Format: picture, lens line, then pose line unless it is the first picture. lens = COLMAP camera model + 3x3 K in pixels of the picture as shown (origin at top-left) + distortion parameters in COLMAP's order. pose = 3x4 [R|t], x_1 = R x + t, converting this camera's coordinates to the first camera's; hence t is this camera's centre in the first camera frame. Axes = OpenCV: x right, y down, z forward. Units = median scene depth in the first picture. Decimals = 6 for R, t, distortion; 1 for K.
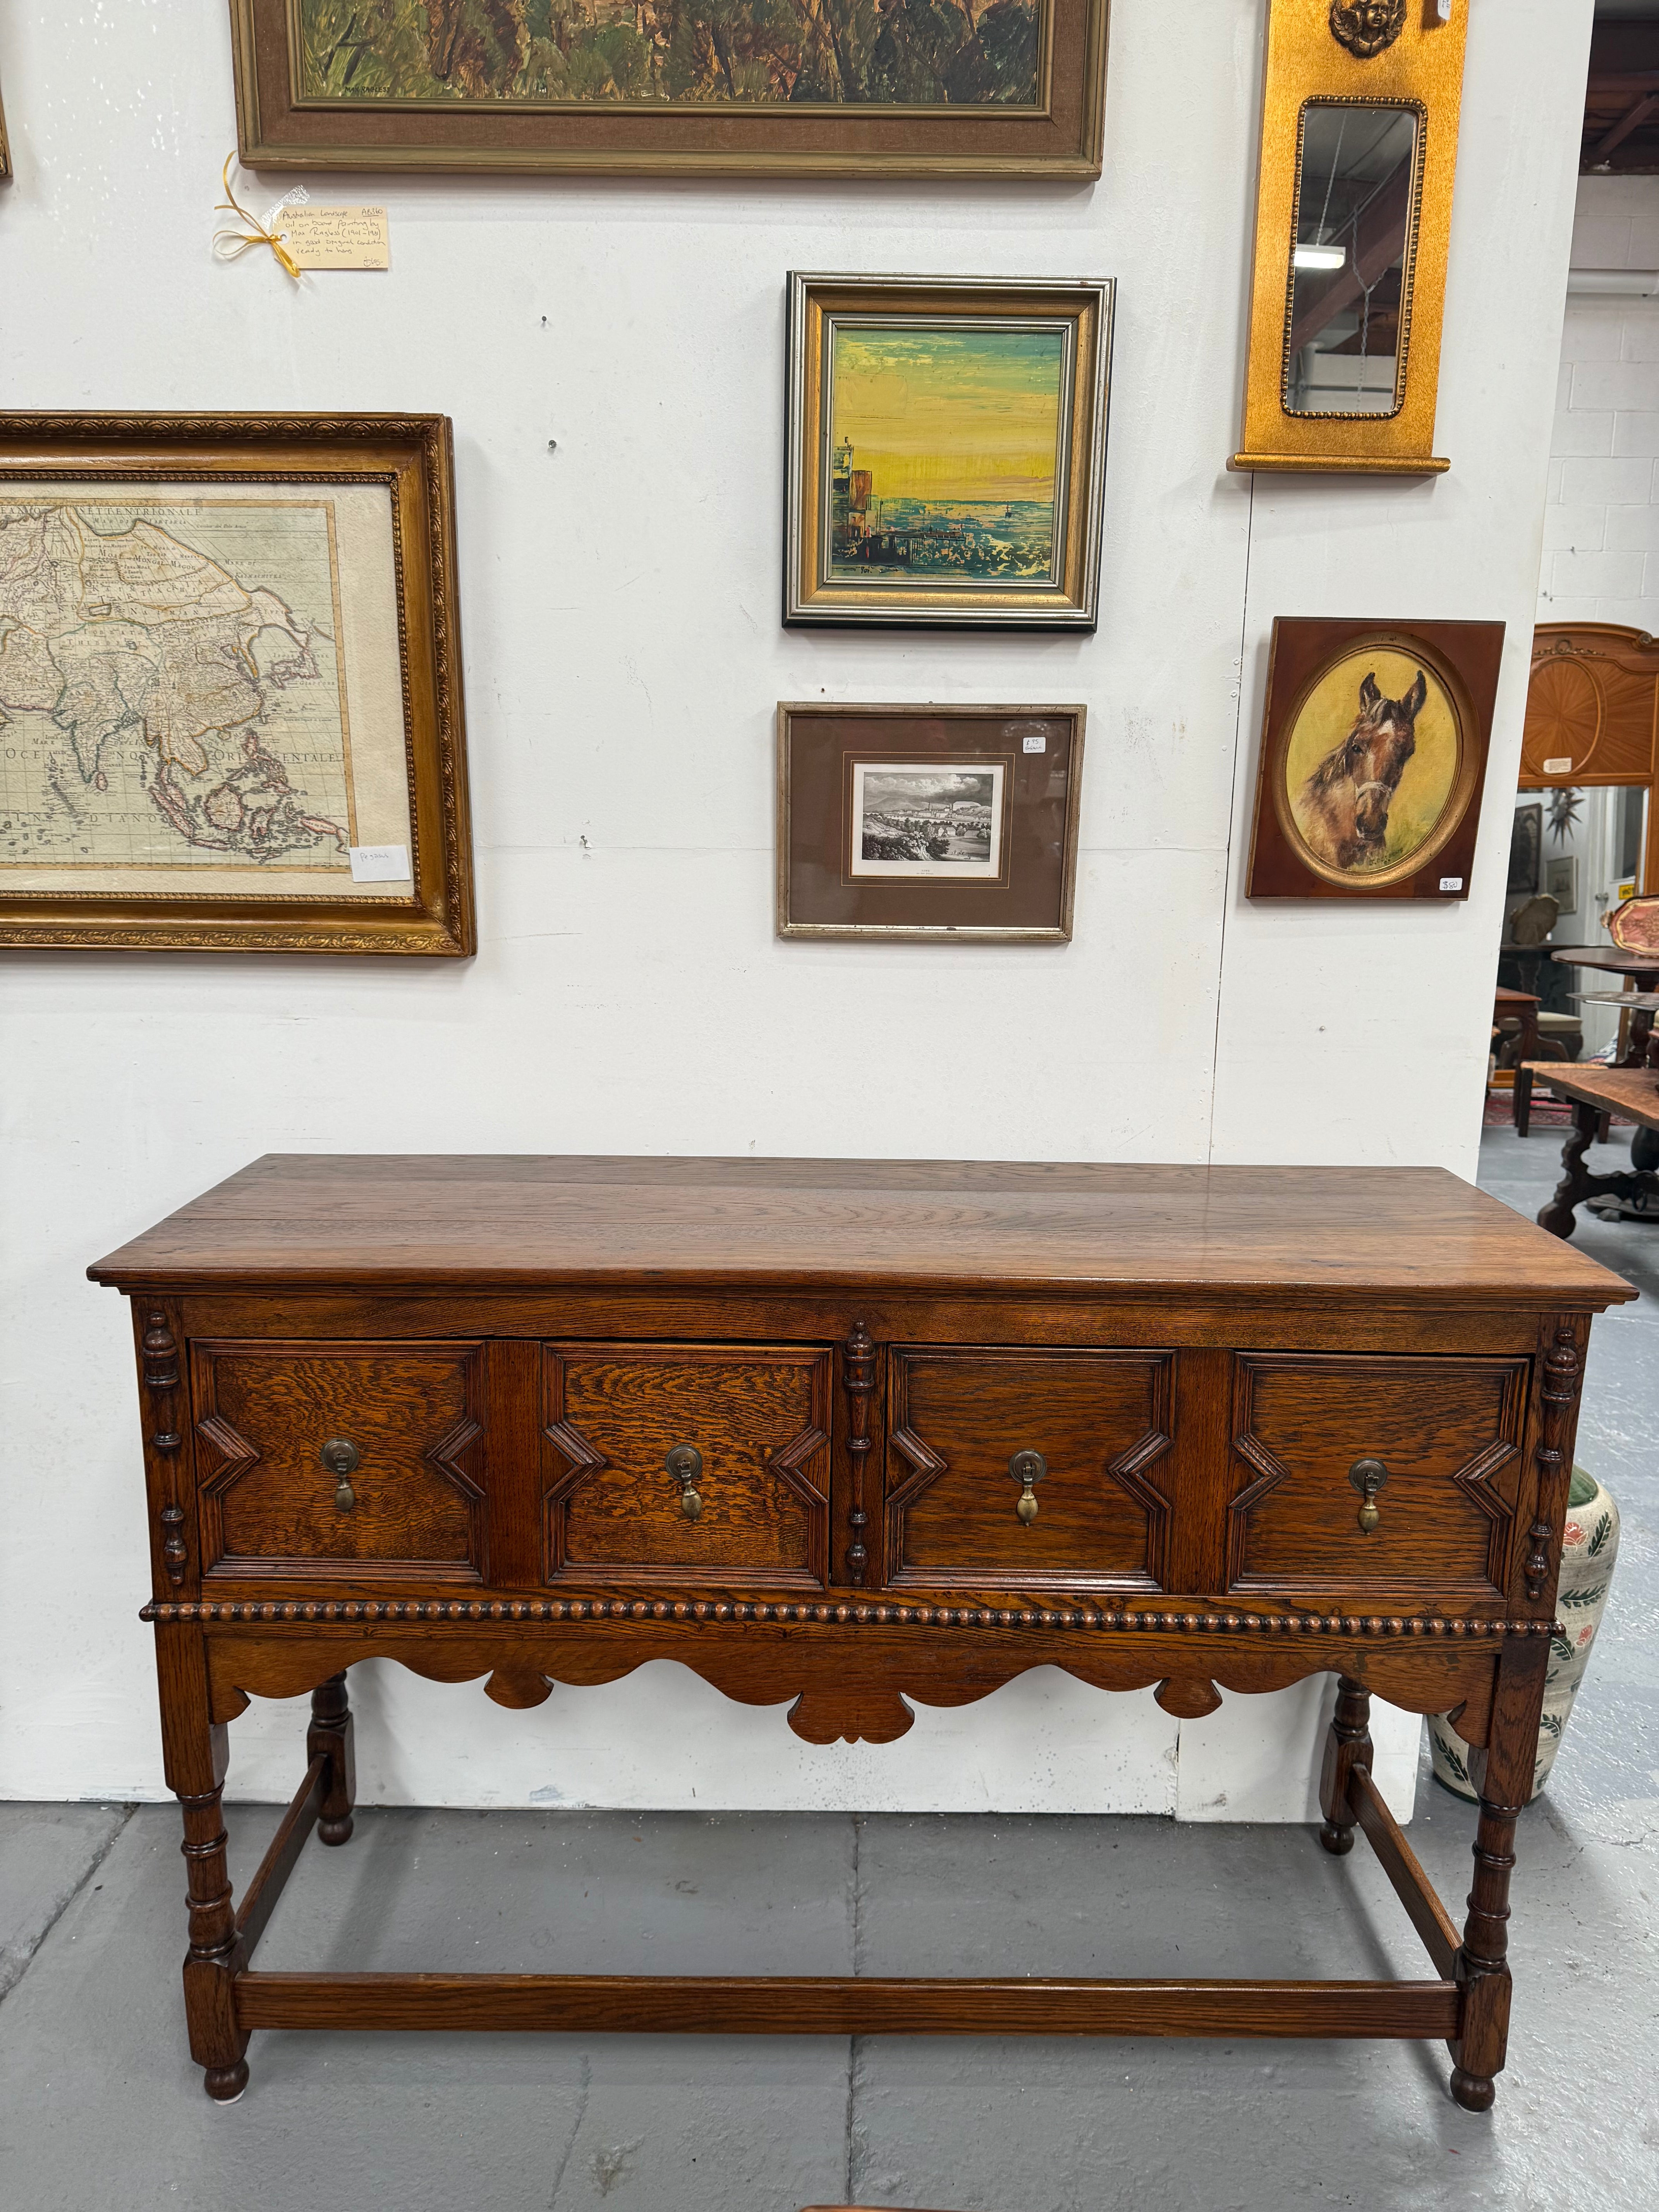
lens RADIAL K [[1501.3, 0, 829.5], [0, 1501.3, 1106.0], [0, 0, 1]] dist [0.178269, -0.332339]
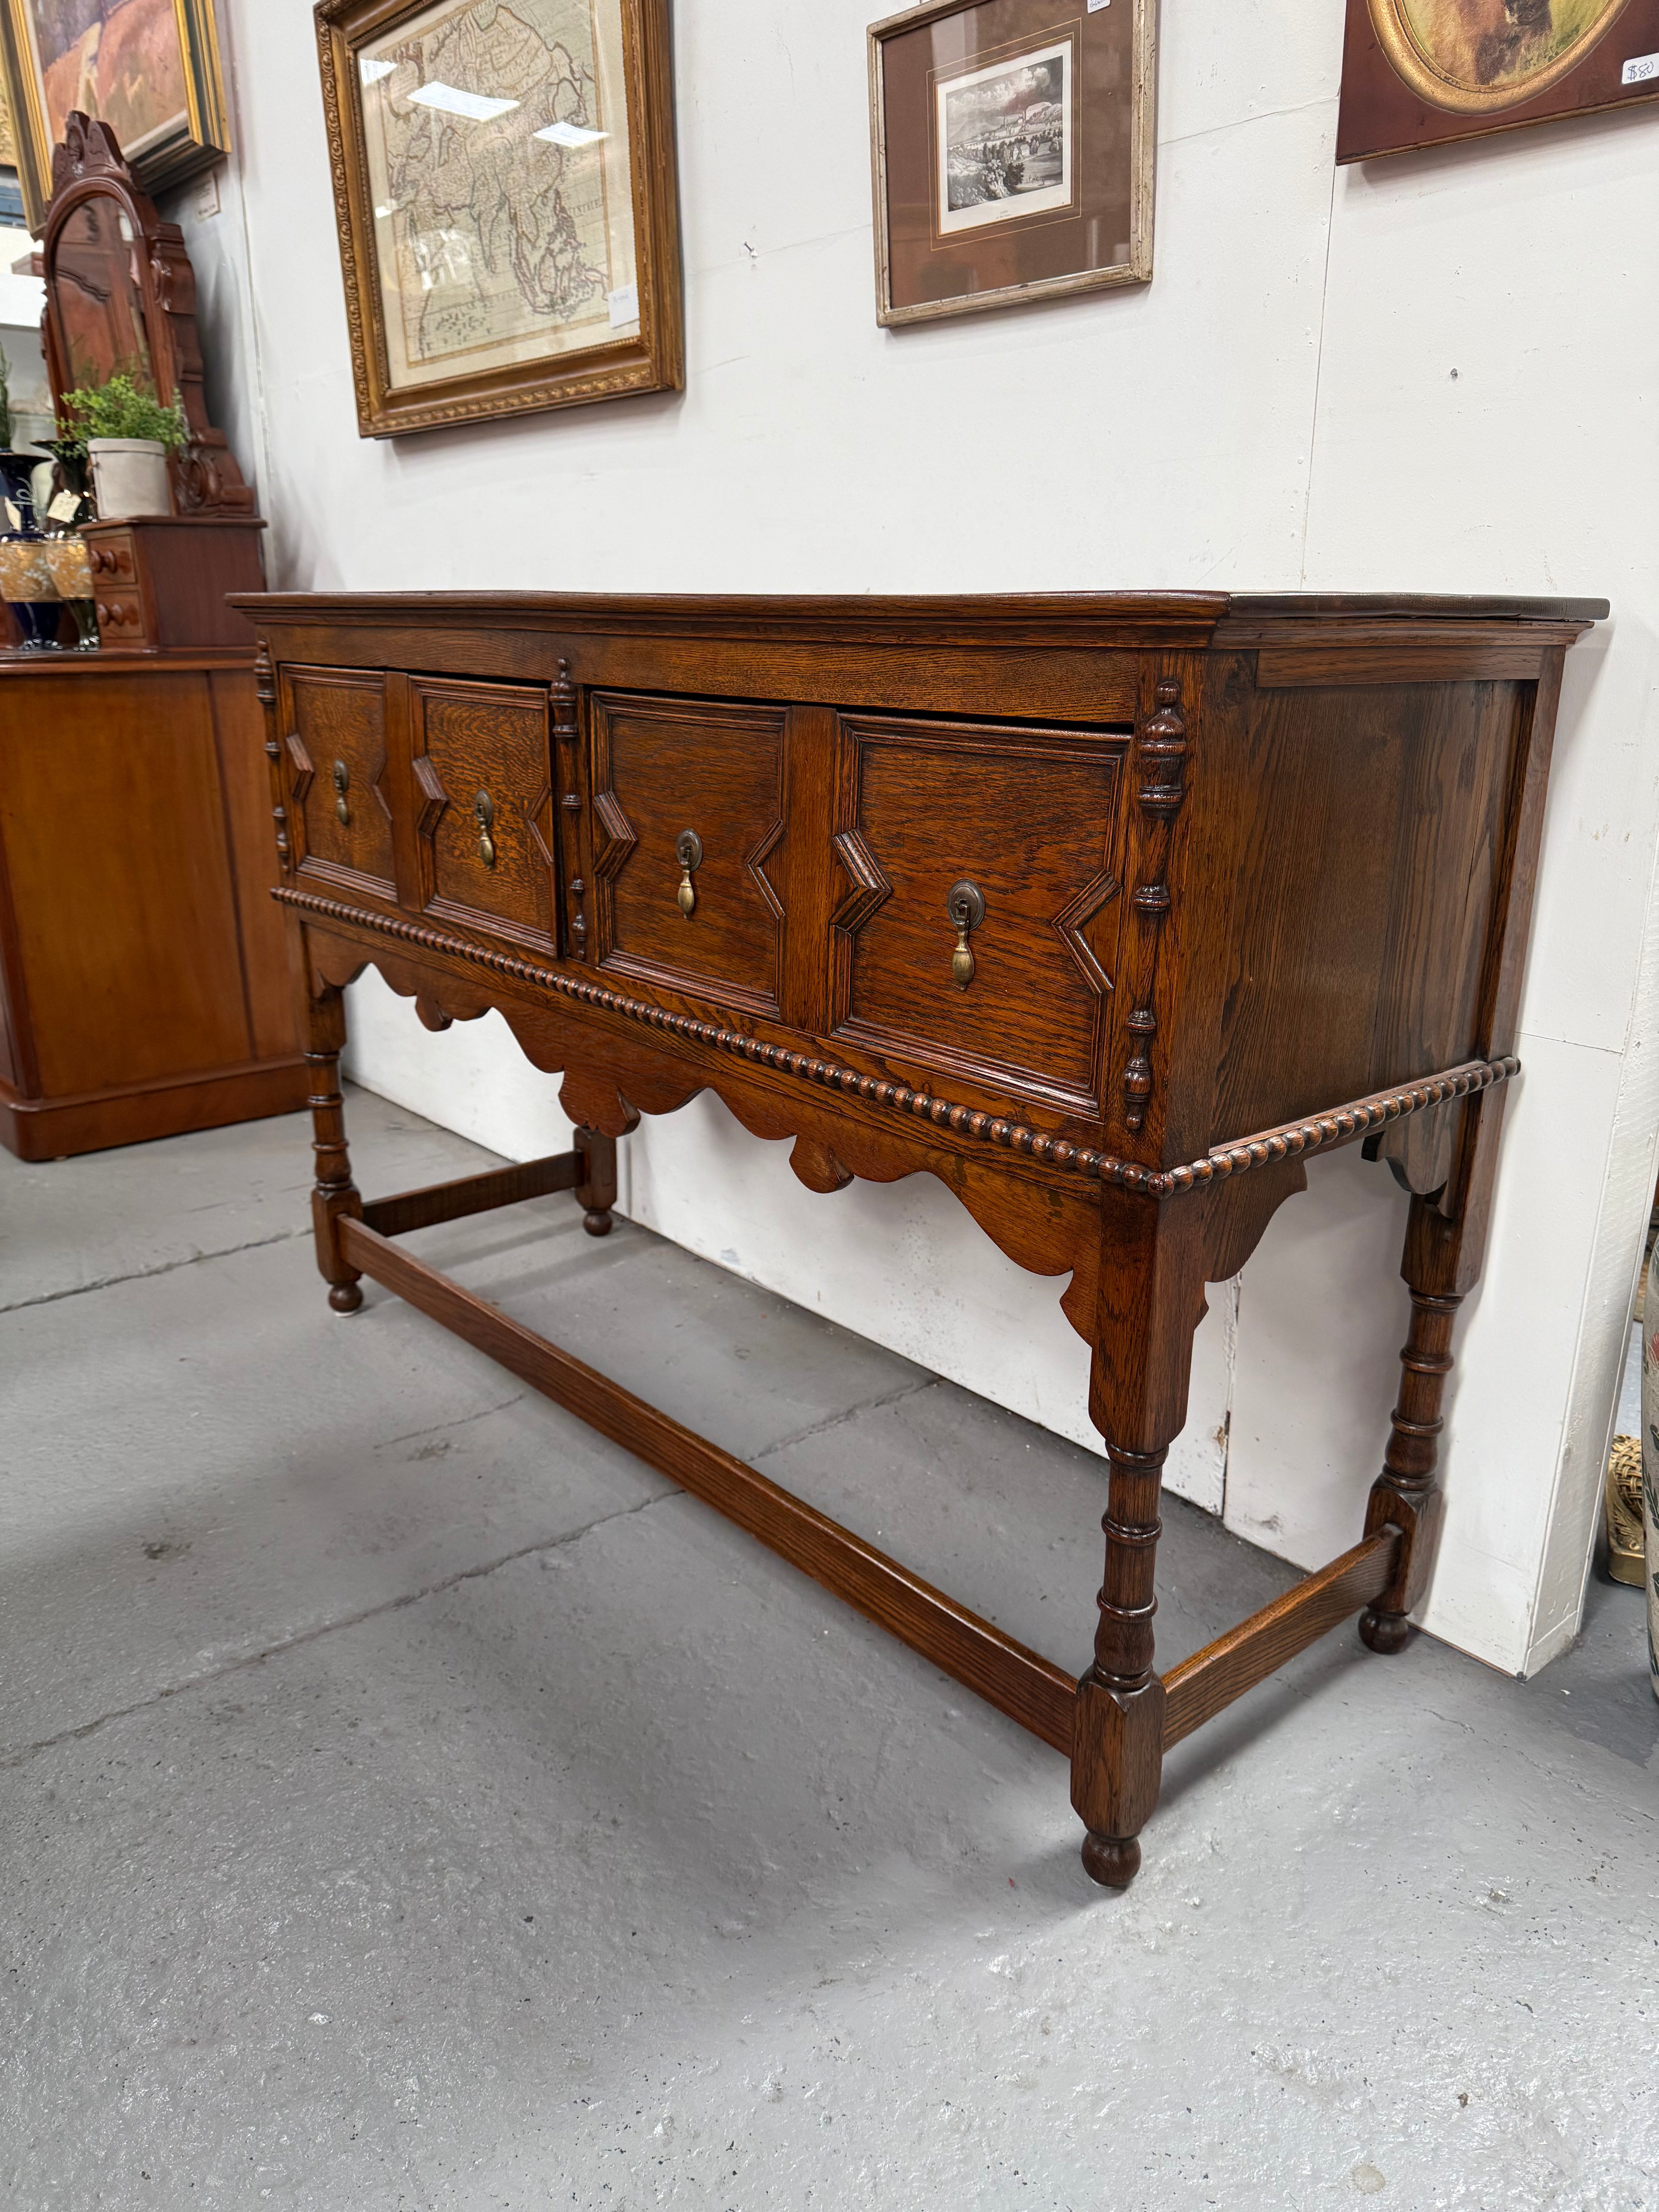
lens RADIAL K [[1589.8, 0, 834.3], [0, 1589.8, 1108.9], [0, 0, 1]] dist [0.010805, -0.017843]
pose [[0.653635, 0.218428, -0.724603, 0.743061], [-0.141601, 0.975834, 0.166427, 0.185162], [0.743445, -0.006178, 0.668769, 0.380837]]
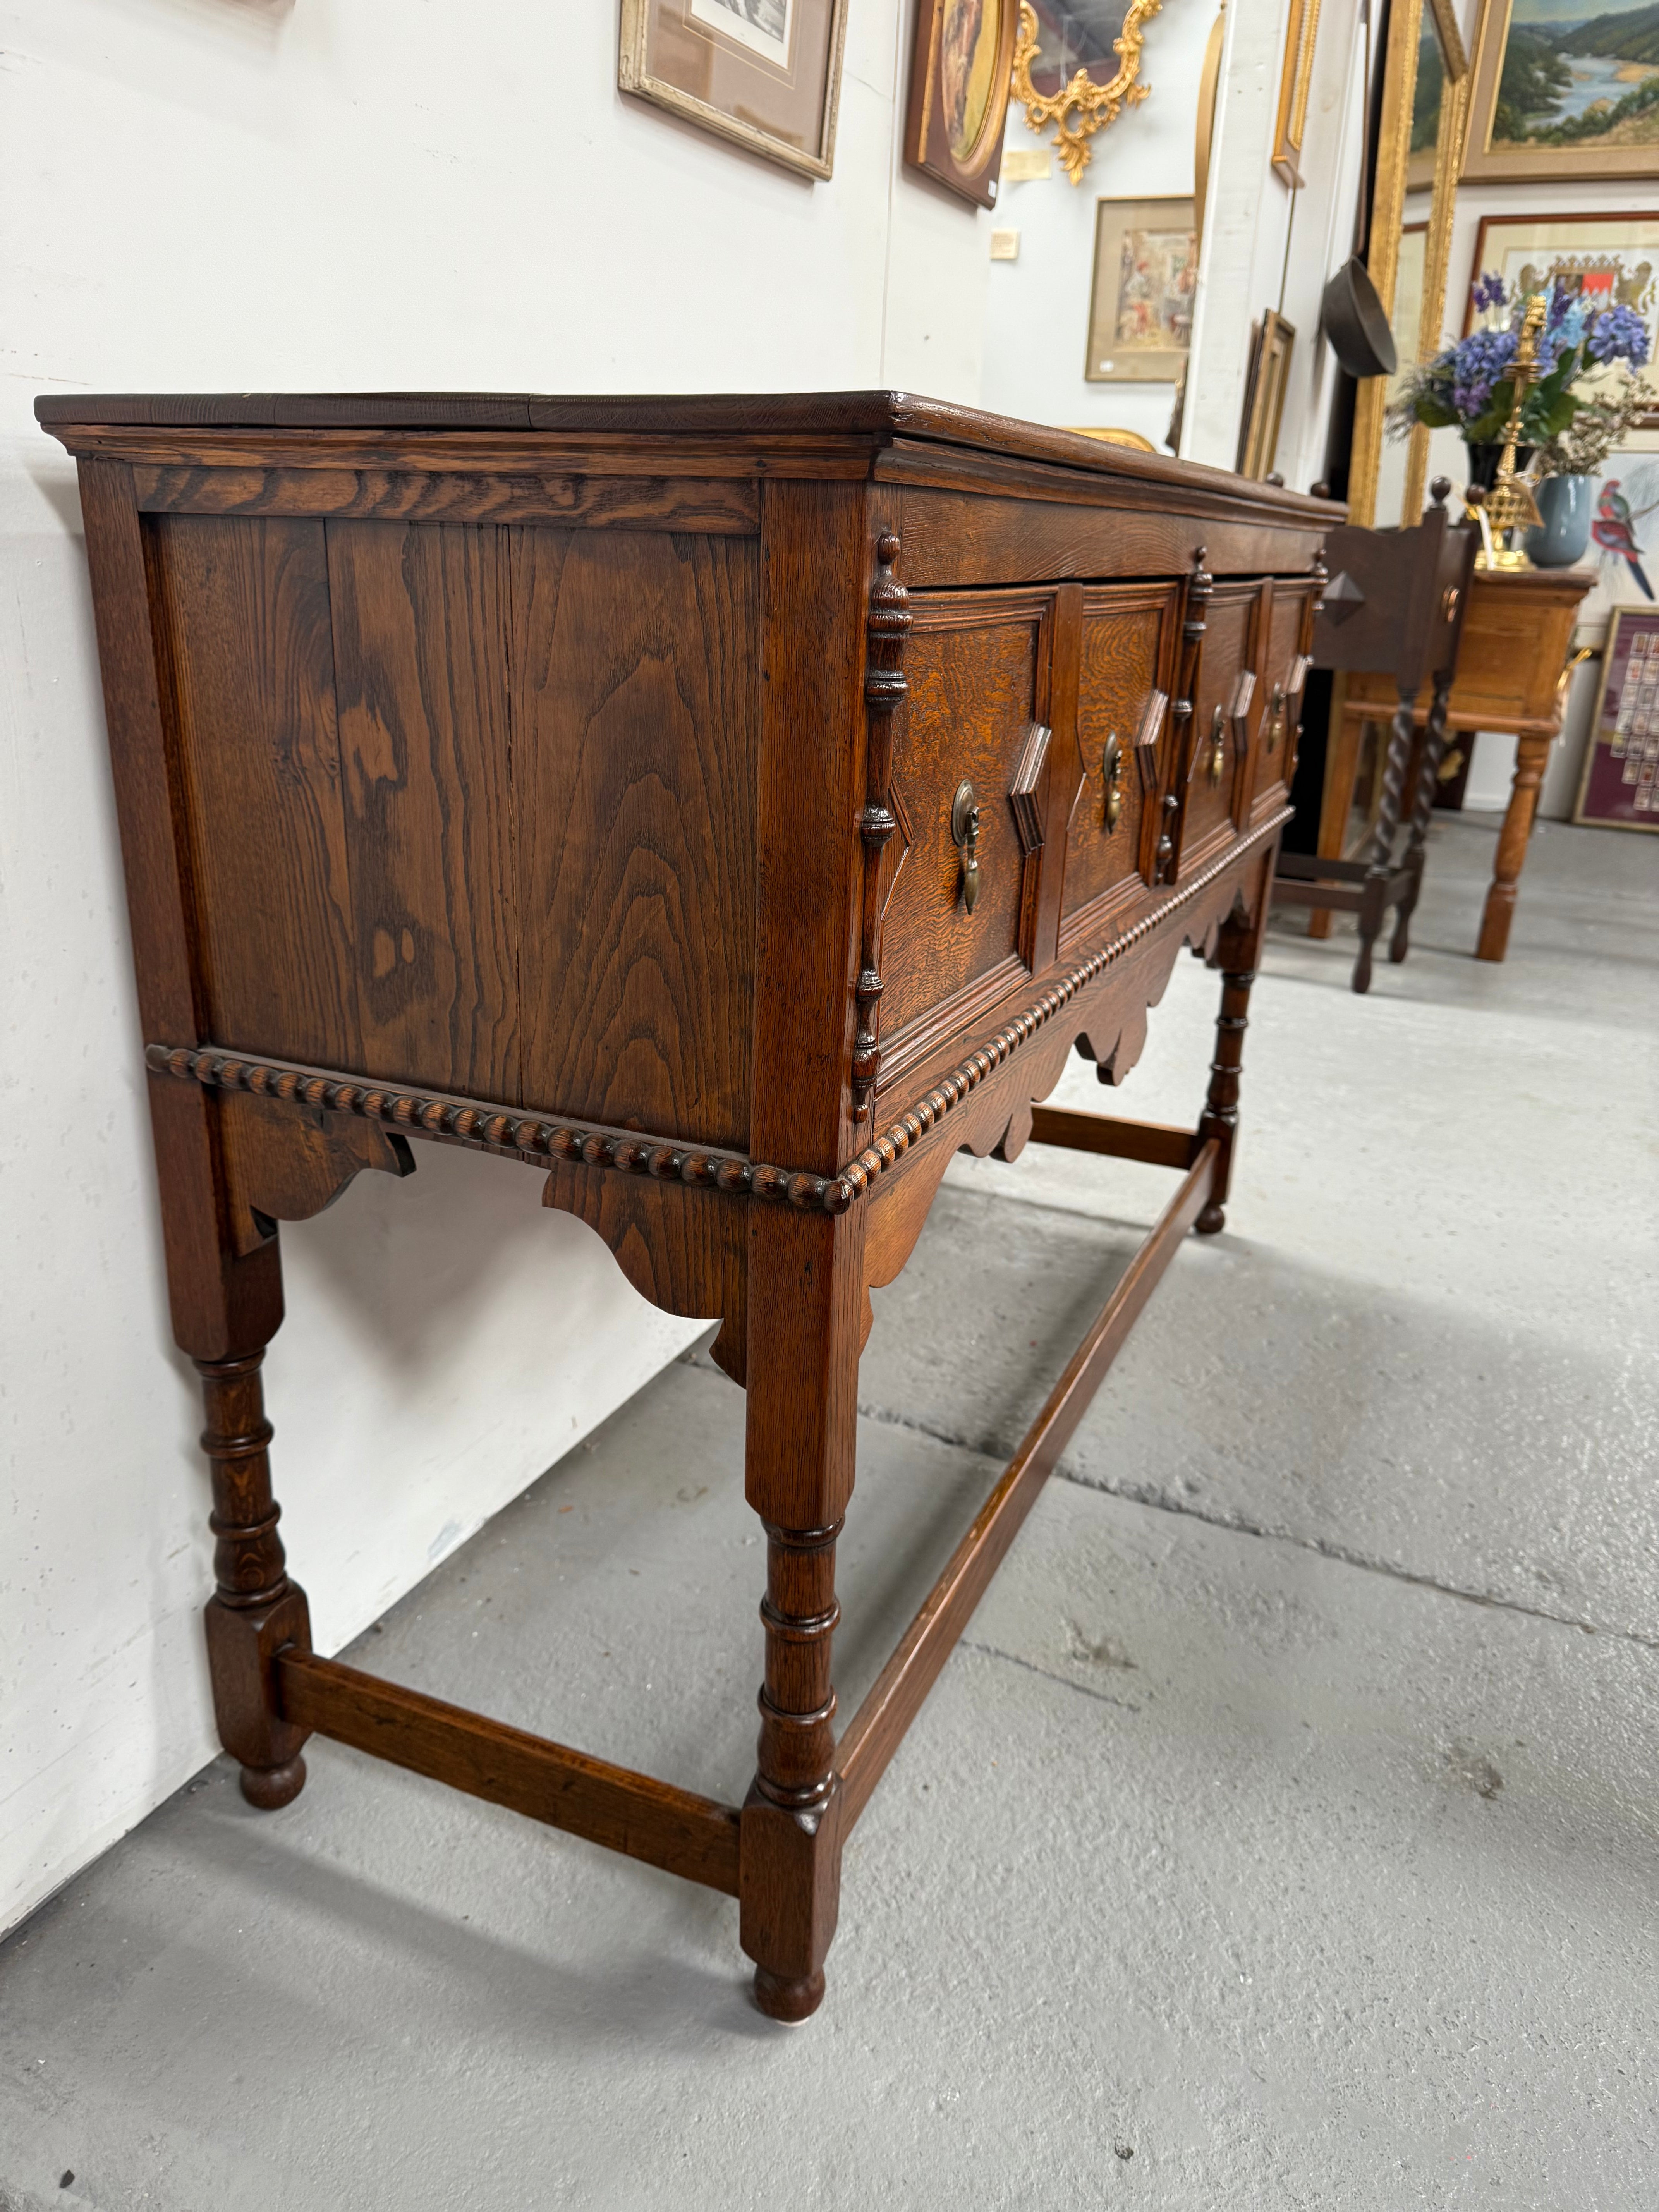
lens RADIAL K [[1590.4, 0, 840.0], [0, 1590.4, 1095.5], [0, 0, 1]] dist [0.012293, -0.018920]
pose [[0.408850, -0.302605, 0.860972, -0.751767], [0.139383, 0.953063, 0.268783, 0.133899], [-0.901895, 0.010113, 0.431837, 0.655578]]
